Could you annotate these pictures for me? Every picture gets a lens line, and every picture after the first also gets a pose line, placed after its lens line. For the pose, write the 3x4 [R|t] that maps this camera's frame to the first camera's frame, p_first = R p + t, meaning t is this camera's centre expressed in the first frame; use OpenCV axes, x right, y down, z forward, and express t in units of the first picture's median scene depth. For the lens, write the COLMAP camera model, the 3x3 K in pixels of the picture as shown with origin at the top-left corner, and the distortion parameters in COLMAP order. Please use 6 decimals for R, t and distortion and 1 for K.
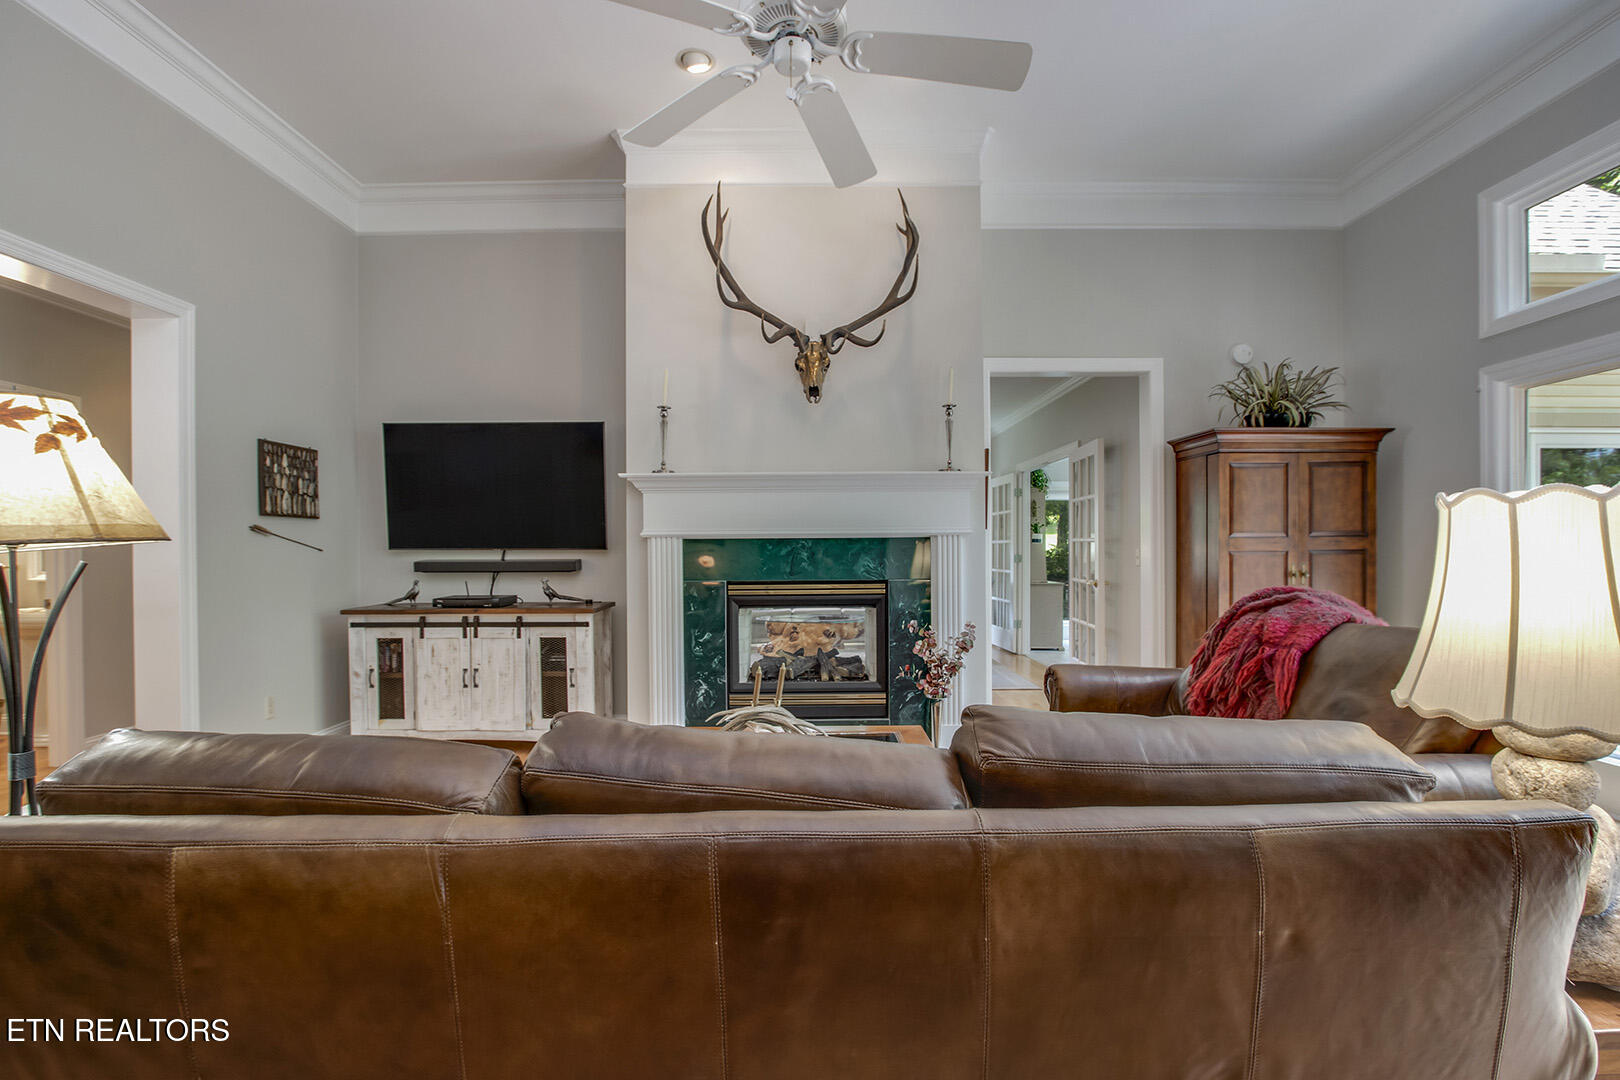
lens RADIAL K [[753.3, 0, 810.5], [0, 753.3, 554.6], [0, 0, 1]] dist [-0.018777, 0.000667]
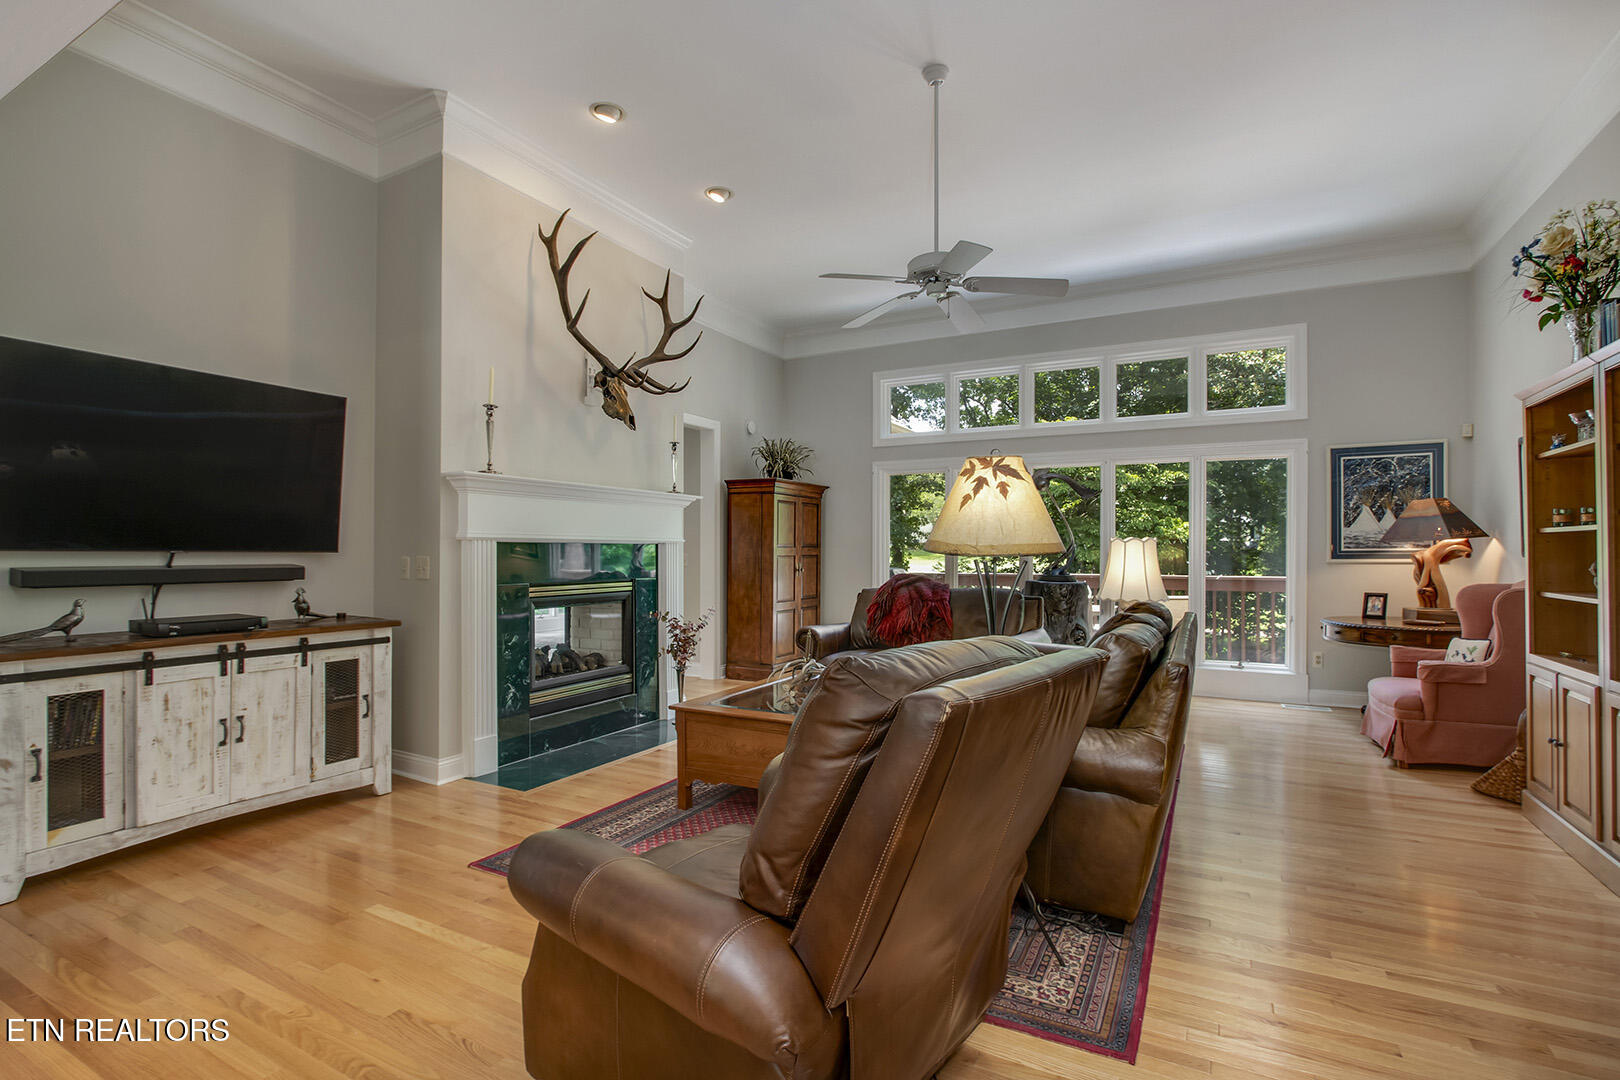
lens RADIAL K [[753.3, 0, 810.5], [0, 753.3, 554.6], [0, 0, 1]] dist [-0.018777, 0.000667]
pose [[0.478142, 0.002777, 0.878278, -0.813013], [0.003377, 0.999982, -0.005001, 0.001660], [-0.878276, 0.005357, 0.478124, 0.171567]]
